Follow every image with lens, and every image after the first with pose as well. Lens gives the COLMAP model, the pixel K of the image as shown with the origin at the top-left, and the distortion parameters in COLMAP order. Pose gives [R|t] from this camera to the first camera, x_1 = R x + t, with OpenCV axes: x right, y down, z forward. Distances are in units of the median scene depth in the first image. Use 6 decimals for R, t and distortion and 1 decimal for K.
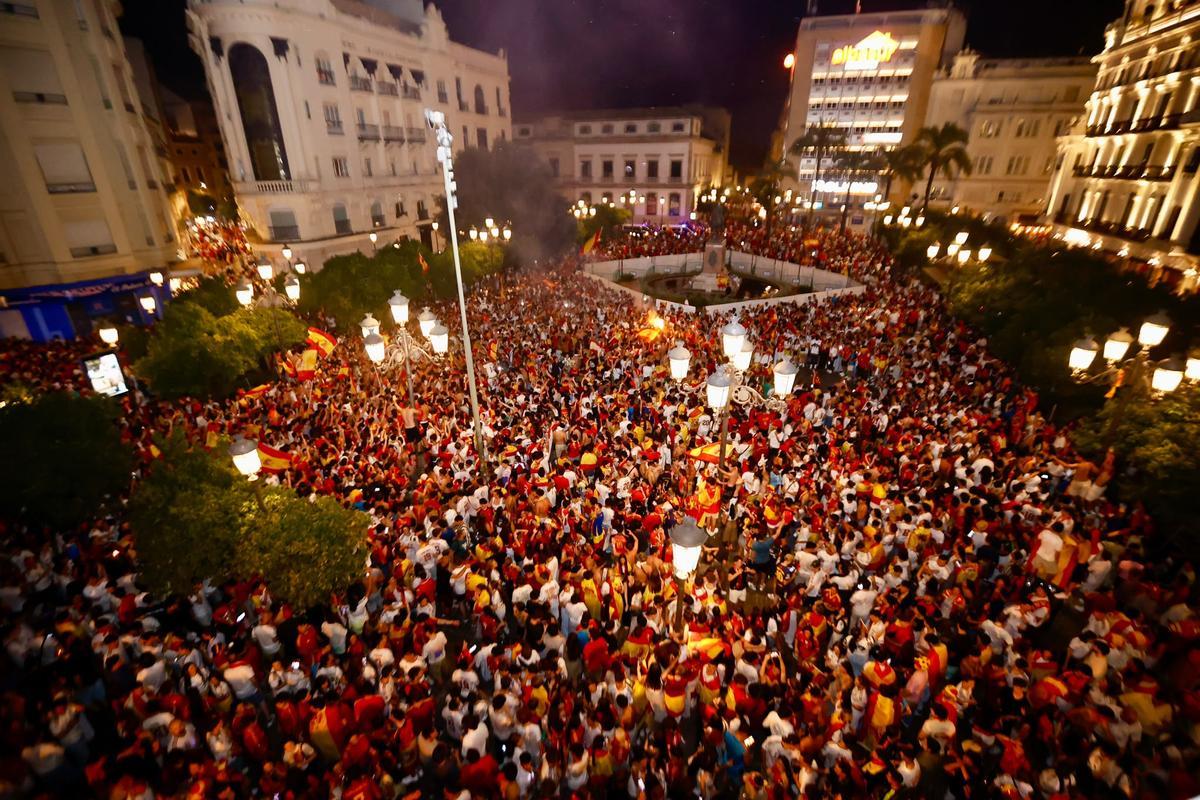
lens RADIAL K [[544.5, 0, 601.6], [0, 544.5, 406.9], [0, 0, 1]] dist [-0.026398, 0.007139]
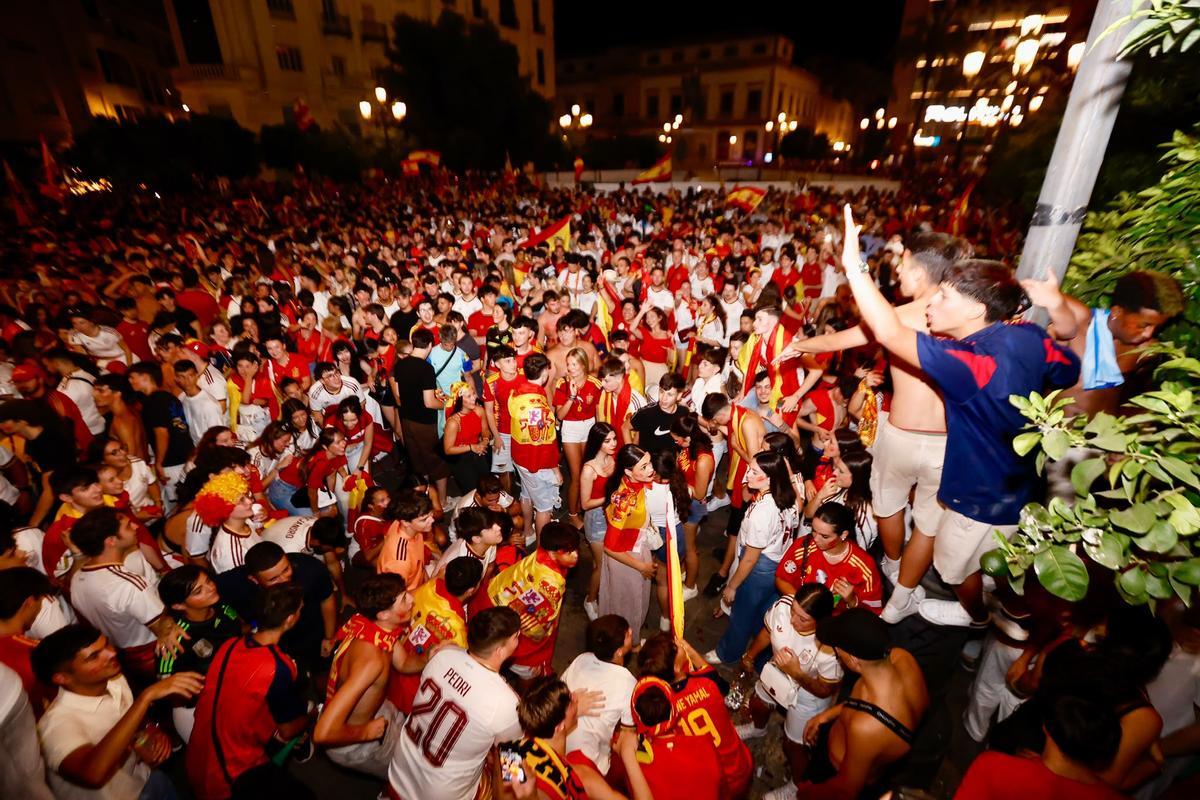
lens RADIAL K [[544.5, 0, 589.0], [0, 544.5, 395.2], [0, 0, 1]] dist [-0.026398, 0.007139]
pose [[0.966826, 0.105526, -0.232621, 0.220027], [-0.103240, 0.994413, 0.022014, 0.032572], [0.233644, 0.002733, 0.972318, 0.220938]]
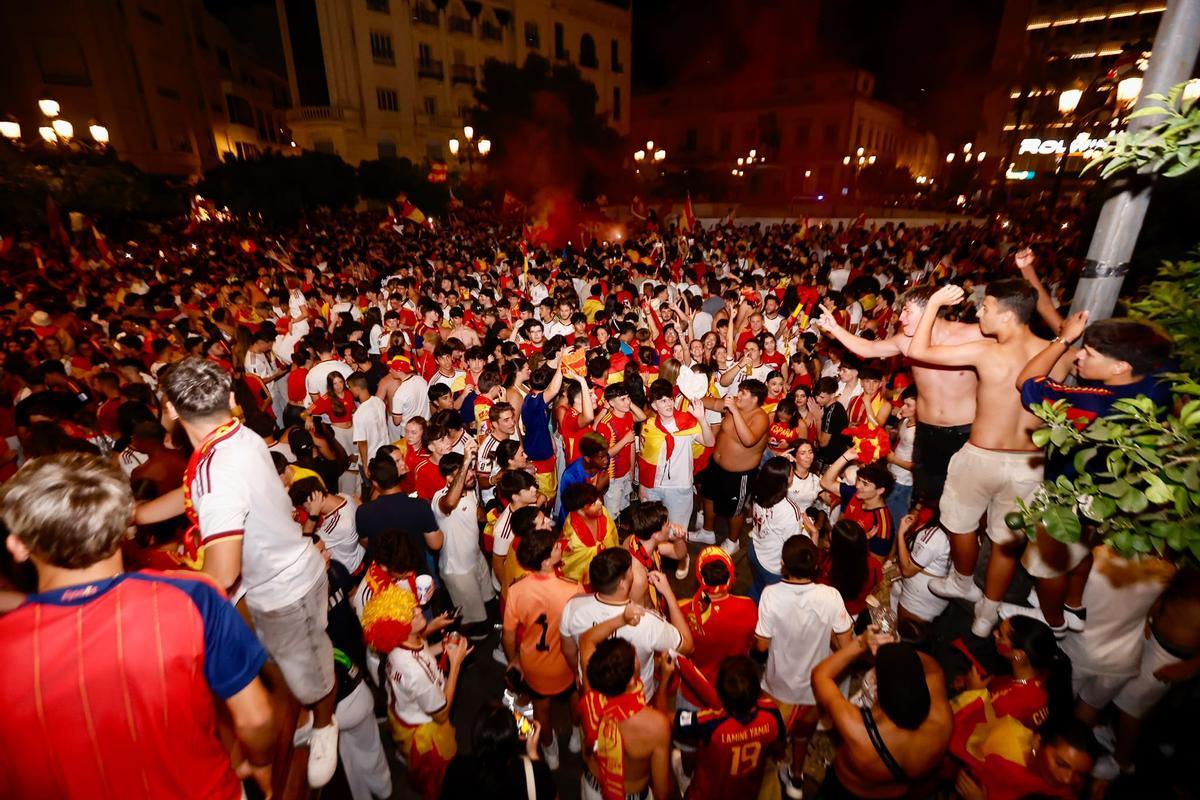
lens RADIAL K [[544.5, 0, 582.7], [0, 544.5, 398.4], [0, 0, 1]] dist [-0.026398, 0.007139]
pose [[0.925618, 0.141476, -0.351022, 0.219063], [-0.154114, 0.988019, -0.008174, 0.034327], [0.345660, 0.061663, 0.936331, 0.212928]]
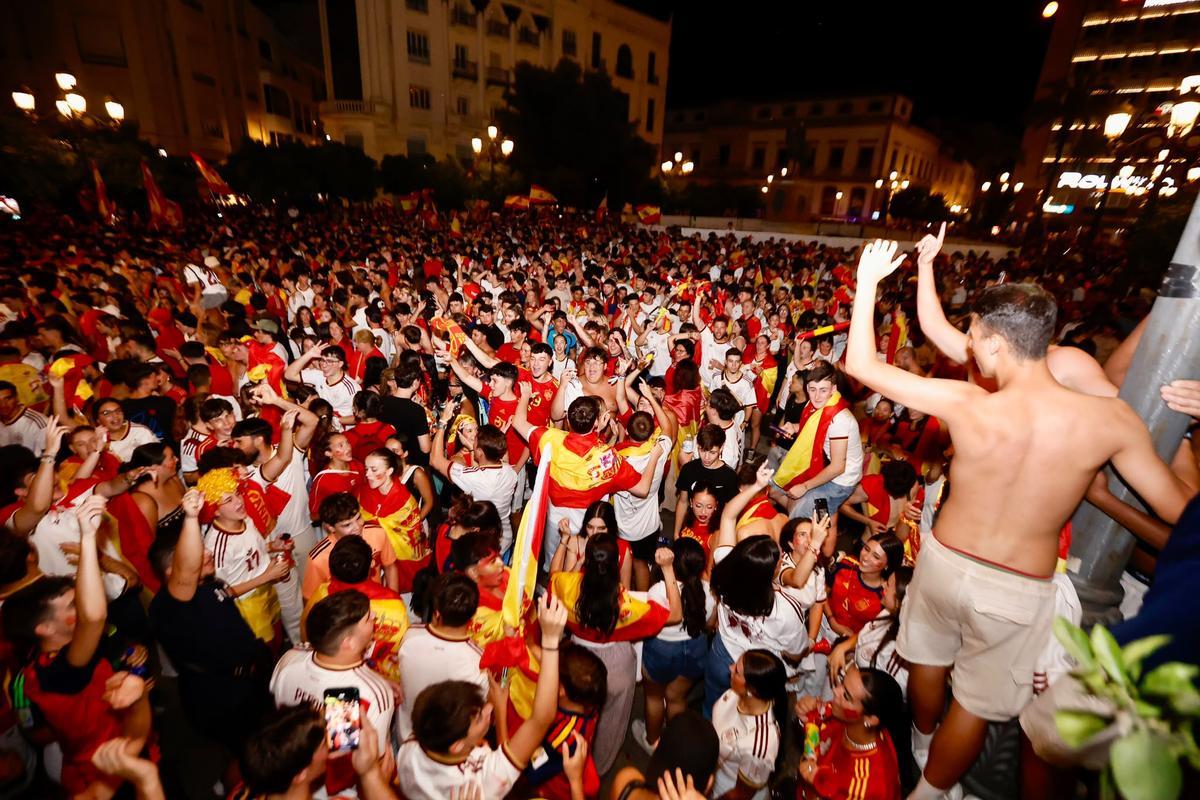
lens RADIAL K [[544.5, 0, 588.1], [0, 544.5, 393.9], [0, 0, 1]] dist [-0.026398, 0.007139]
pose [[0.905237, 0.194441, -0.377808, 0.224124], [-0.220154, 0.975128, -0.025639, 0.030452], [0.363426, 0.106385, 0.925529, 0.228563]]
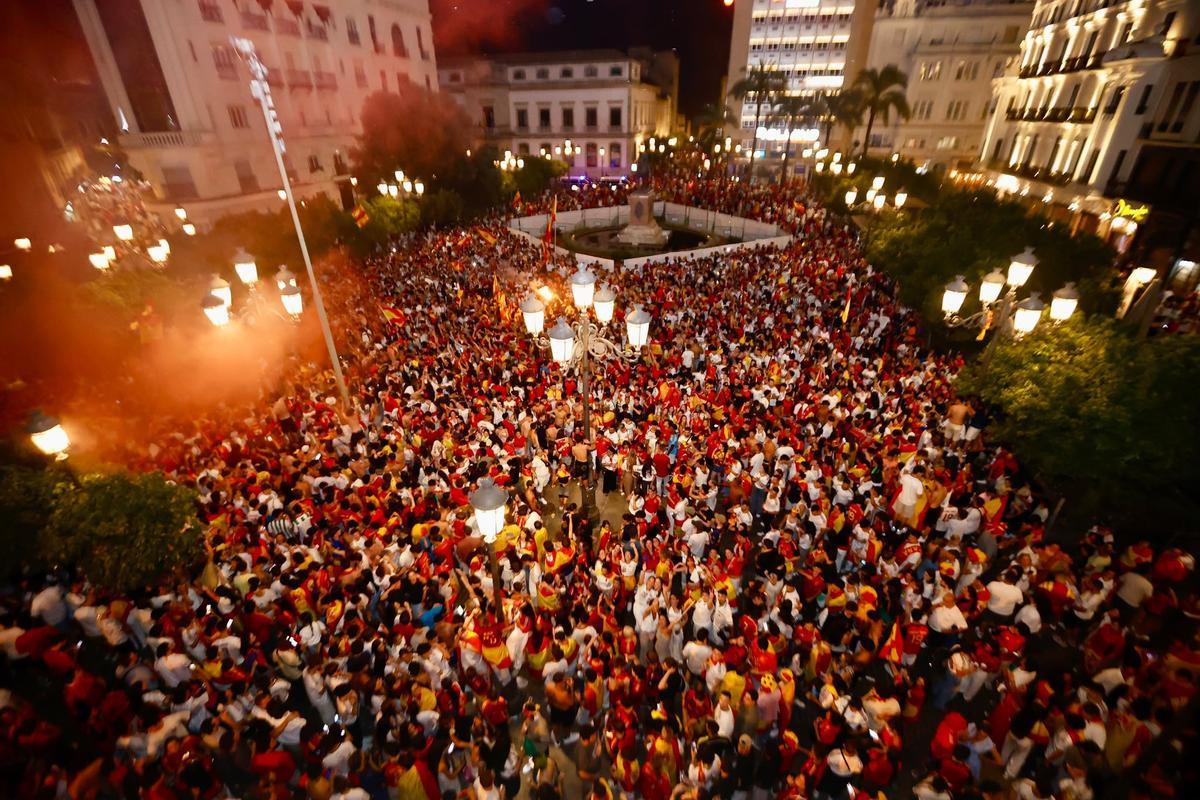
lens RADIAL K [[544.5, 0, 594.6], [0, 544.5, 415.5], [0, 0, 1]] dist [-0.026398, 0.007139]
pose [[0.997689, -0.038356, 0.056081, 0.043508], [0.033345, 0.995587, 0.087716, 0.002502], [-0.059198, -0.085643, 0.994566, 0.009191]]
